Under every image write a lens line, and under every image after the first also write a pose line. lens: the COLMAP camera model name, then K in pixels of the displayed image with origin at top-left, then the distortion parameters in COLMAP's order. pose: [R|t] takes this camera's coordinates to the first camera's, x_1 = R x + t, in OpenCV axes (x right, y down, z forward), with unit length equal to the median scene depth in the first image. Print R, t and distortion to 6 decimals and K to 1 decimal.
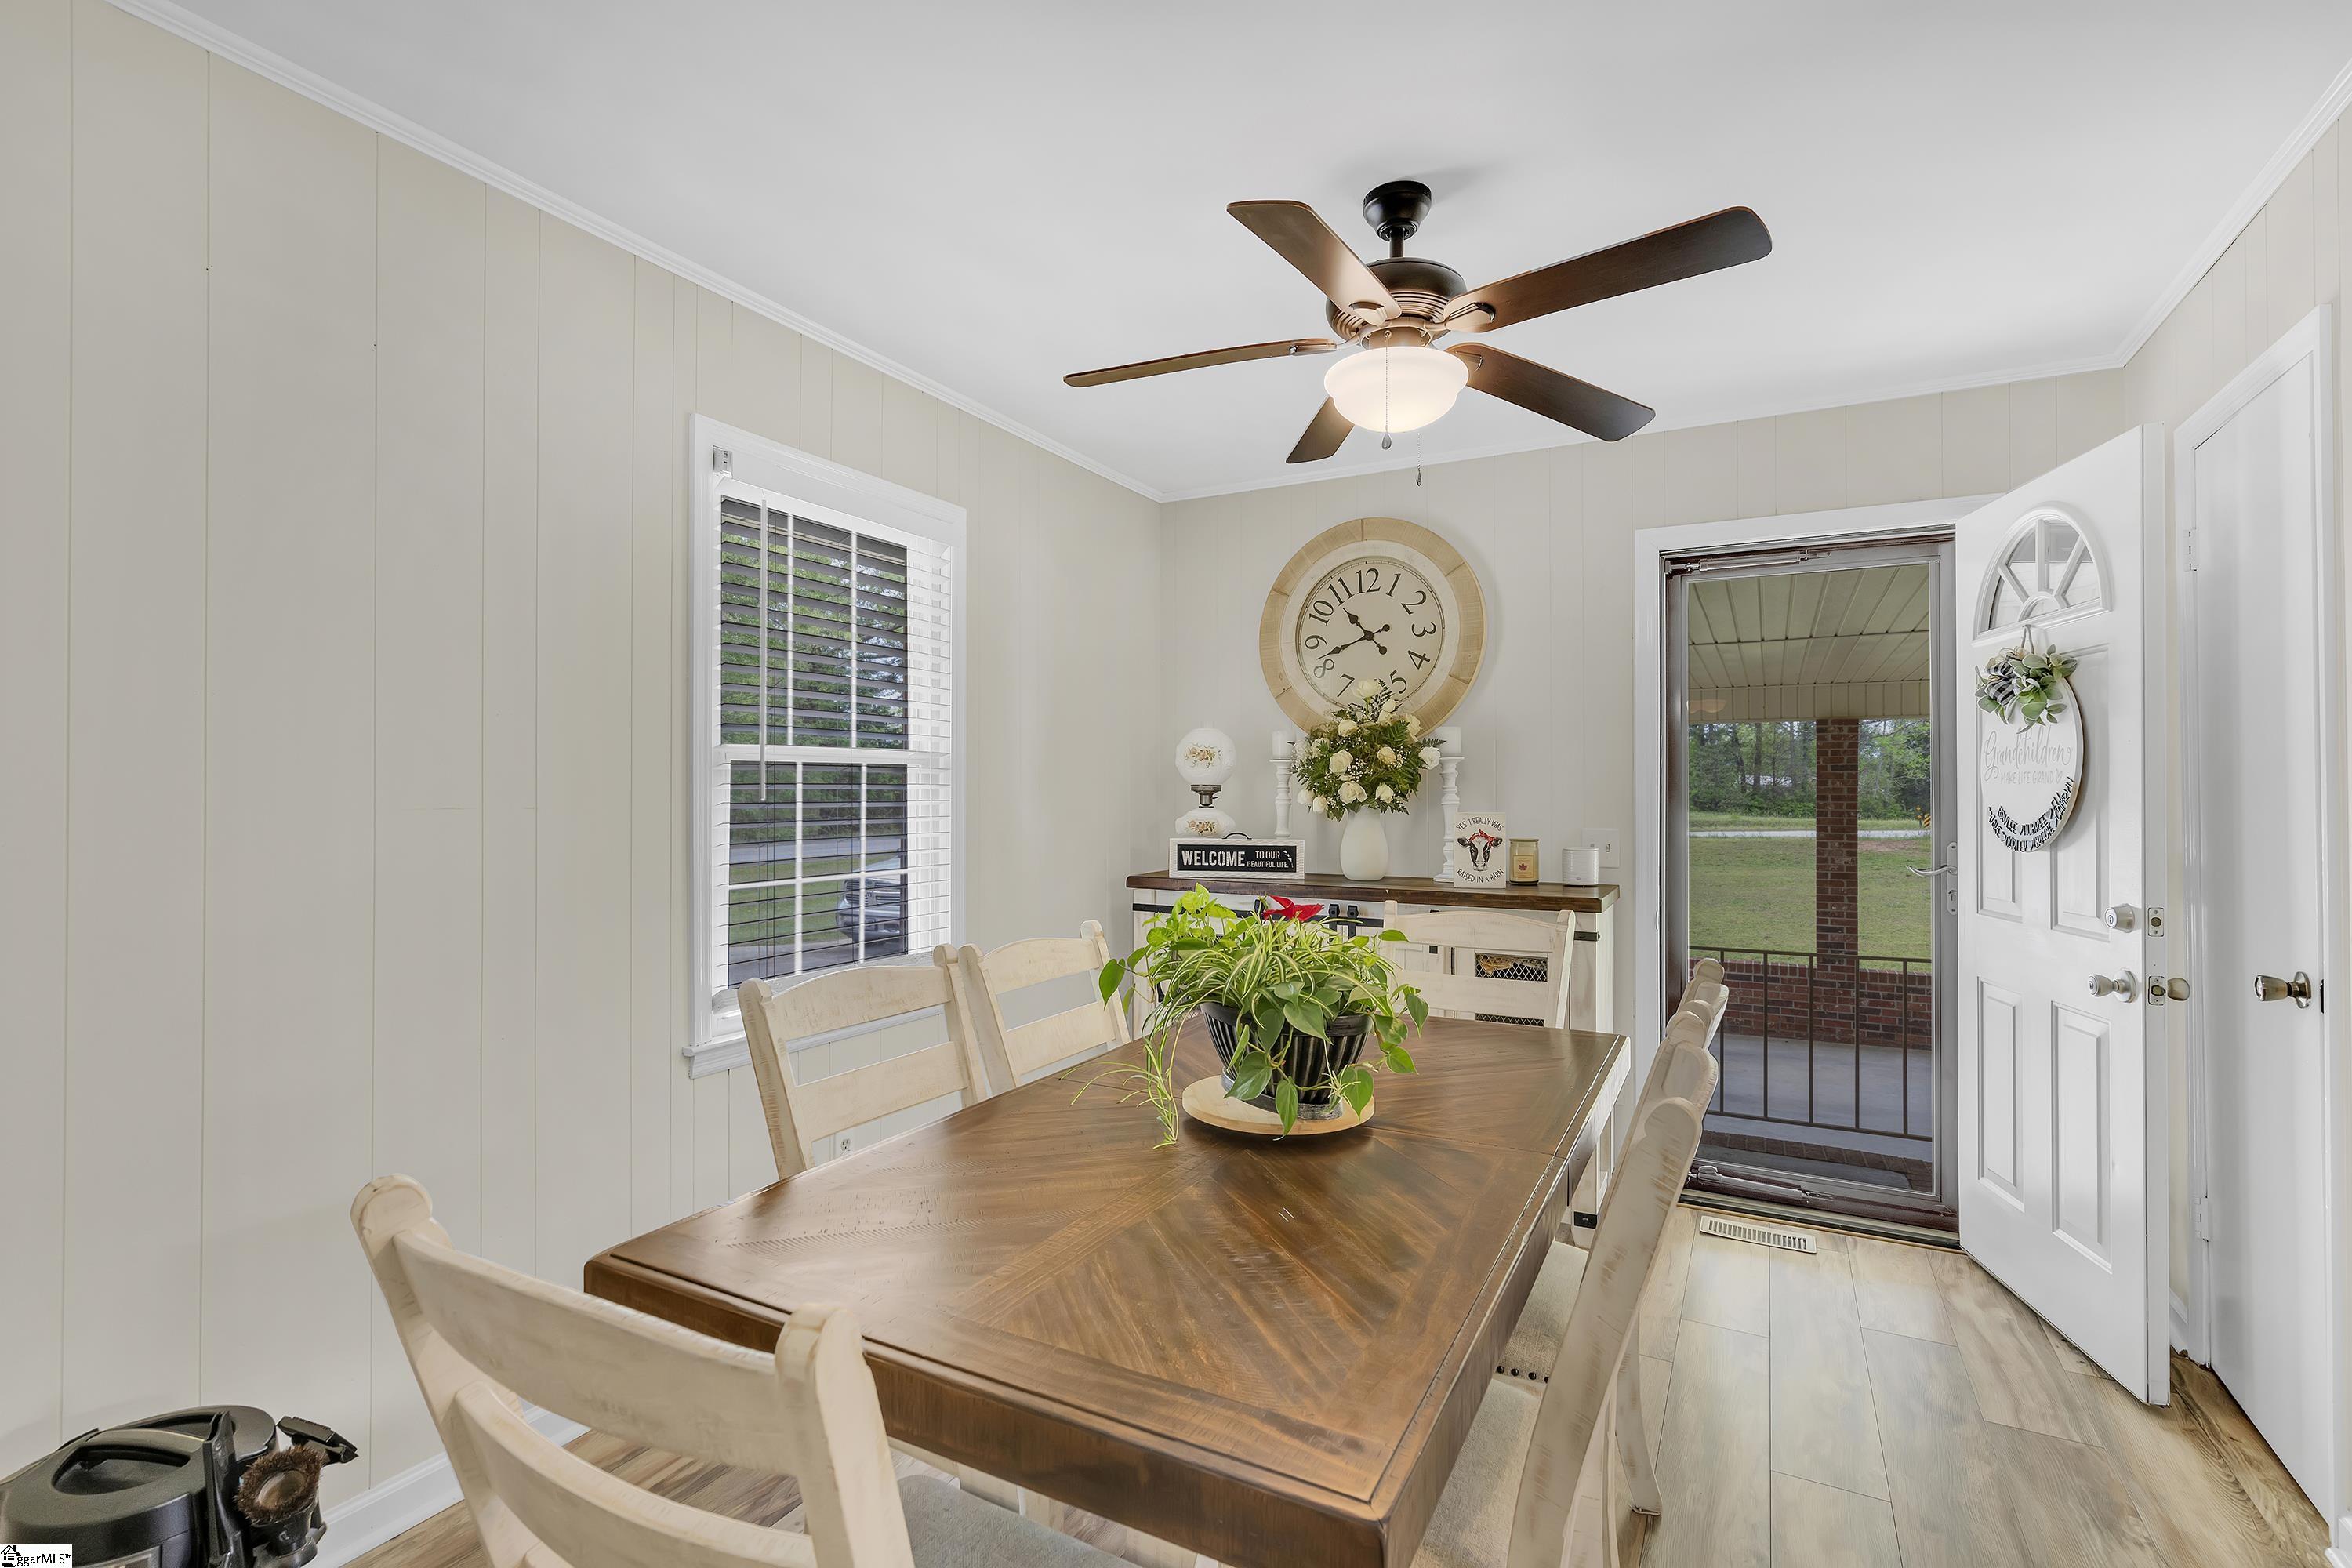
lens RADIAL K [[1064.1, 0, 1175.0], [0, 1064.1, 778.9], [0, 0, 1]] dist [-0.000396, 0.000056]
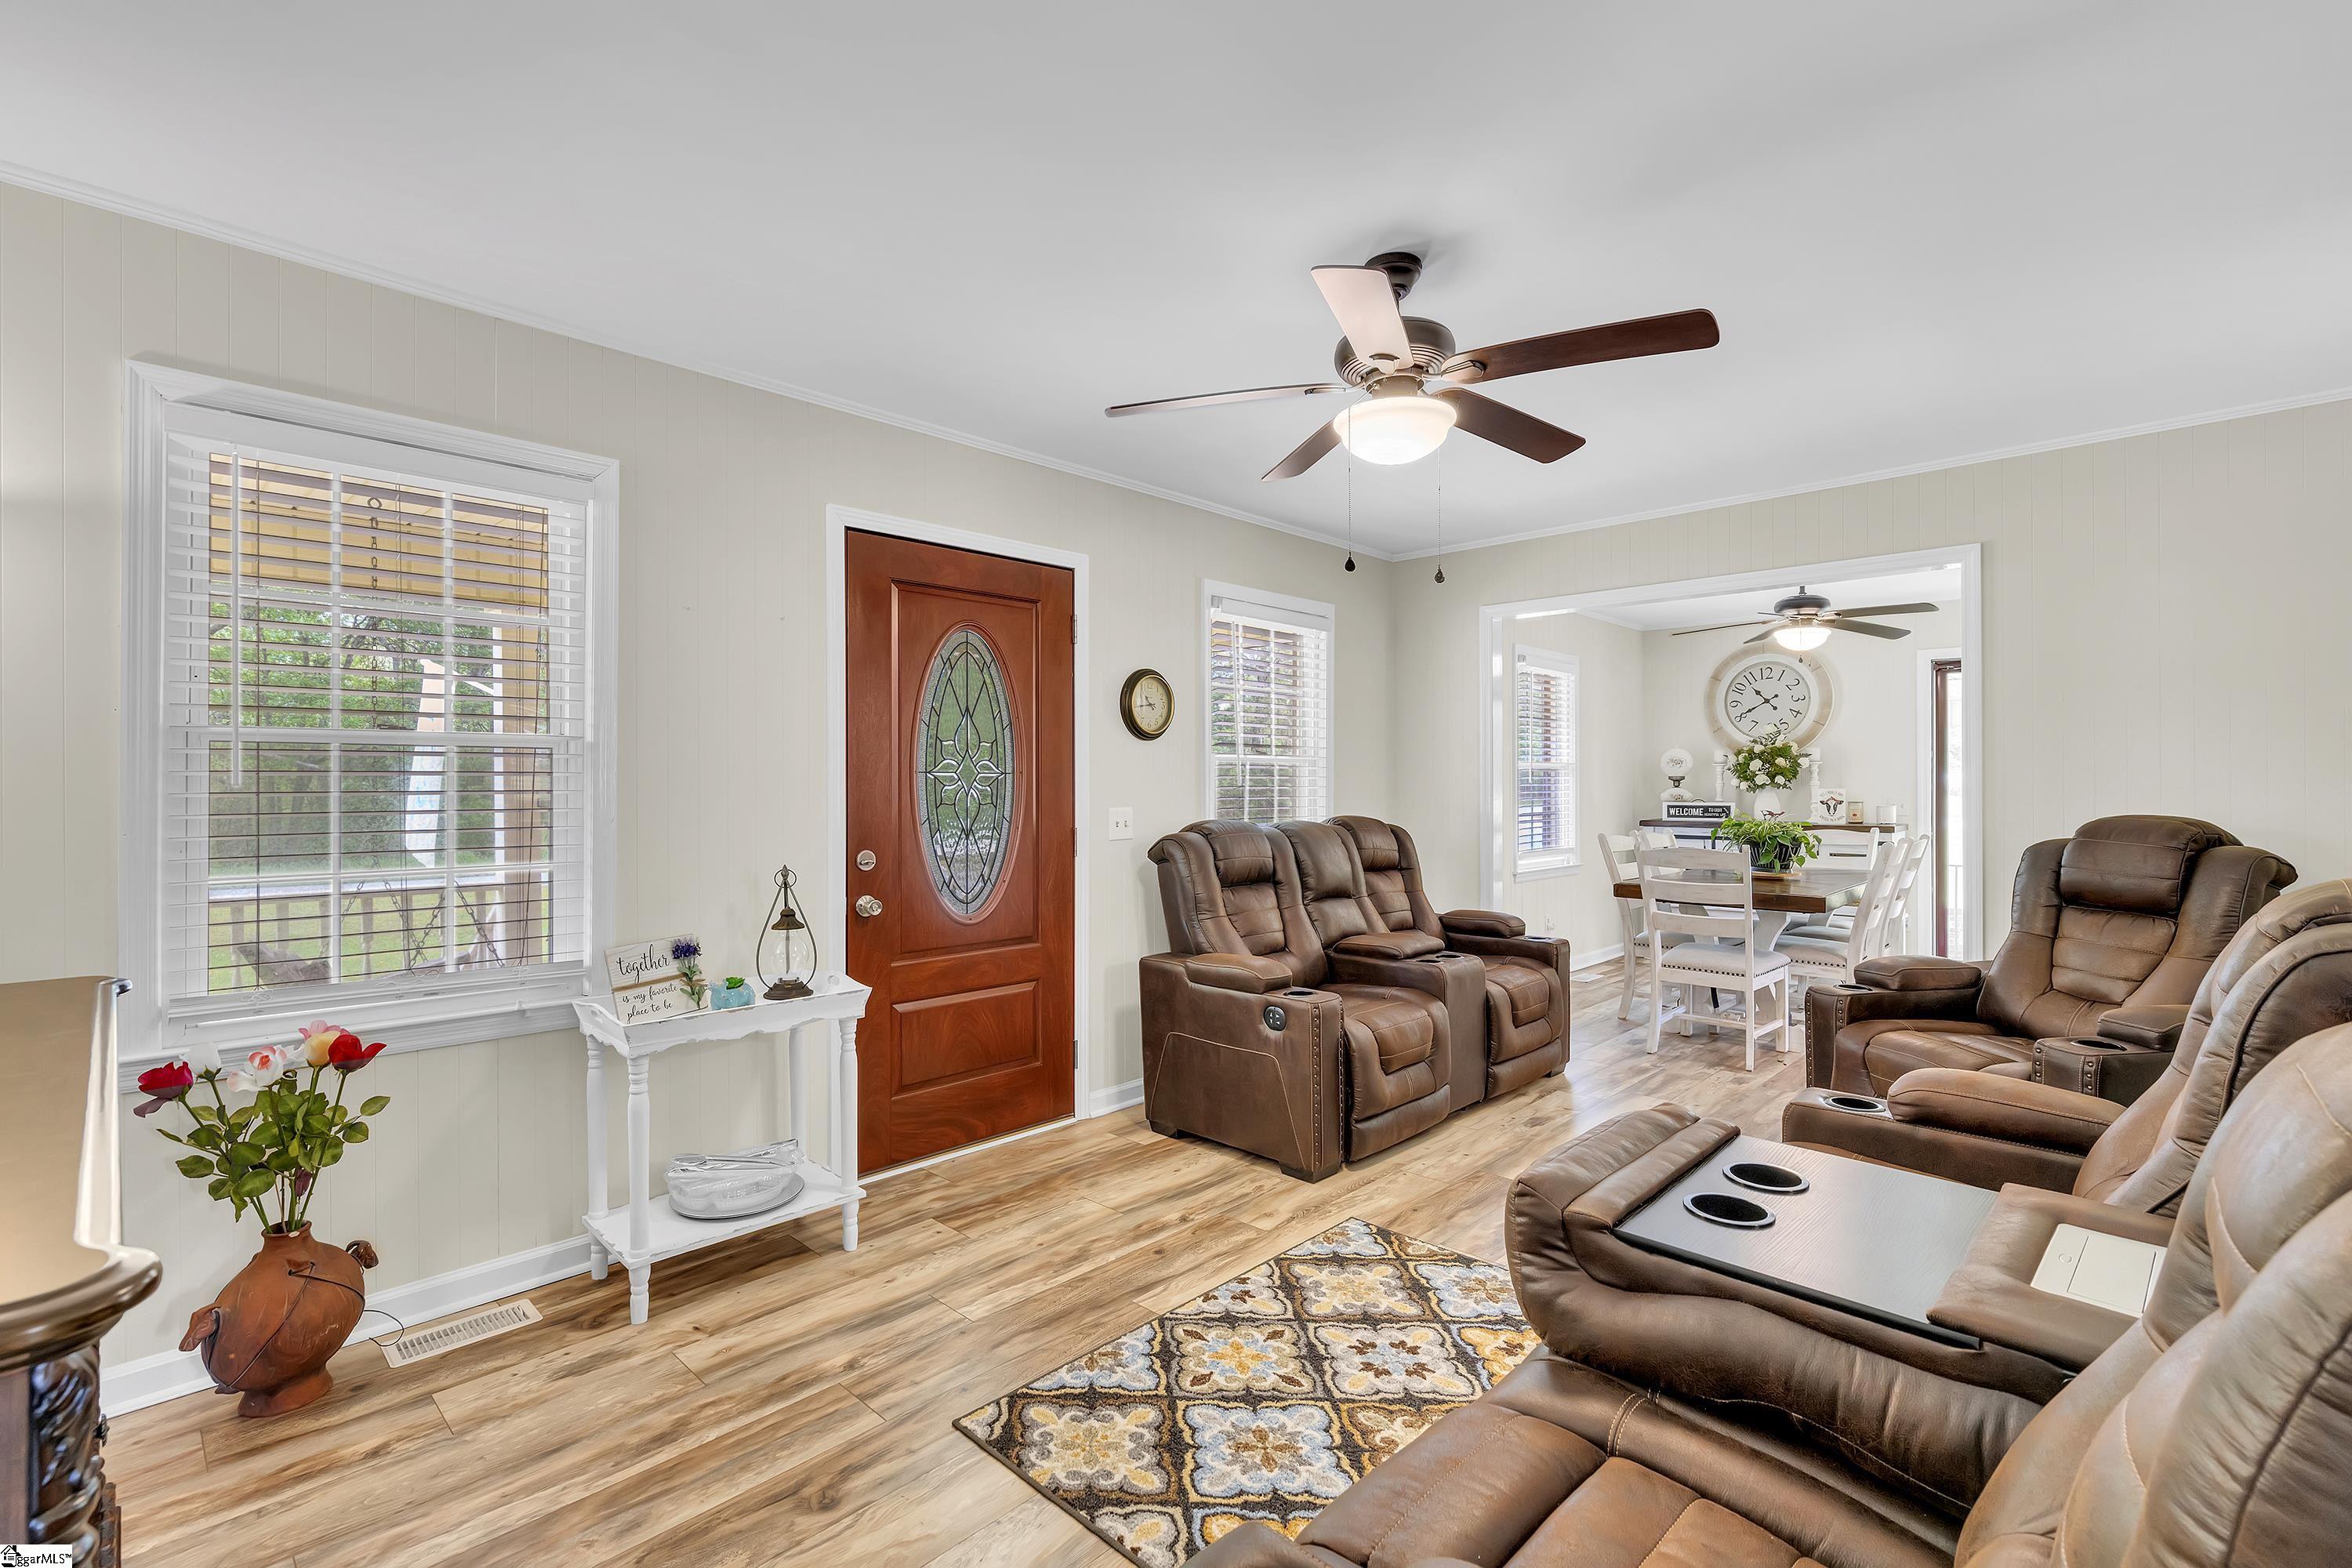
lens RADIAL K [[1064.1, 0, 1168.8], [0, 1064.1, 790.5], [0, 0, 1]] dist [-0.000396, 0.000056]
pose [[0.995802, -0.005601, 0.091360, -1.126839], [0.004129, 0.999859, 0.016286, -0.004443], [-0.091438, -0.015841, 0.995685, -0.919617]]
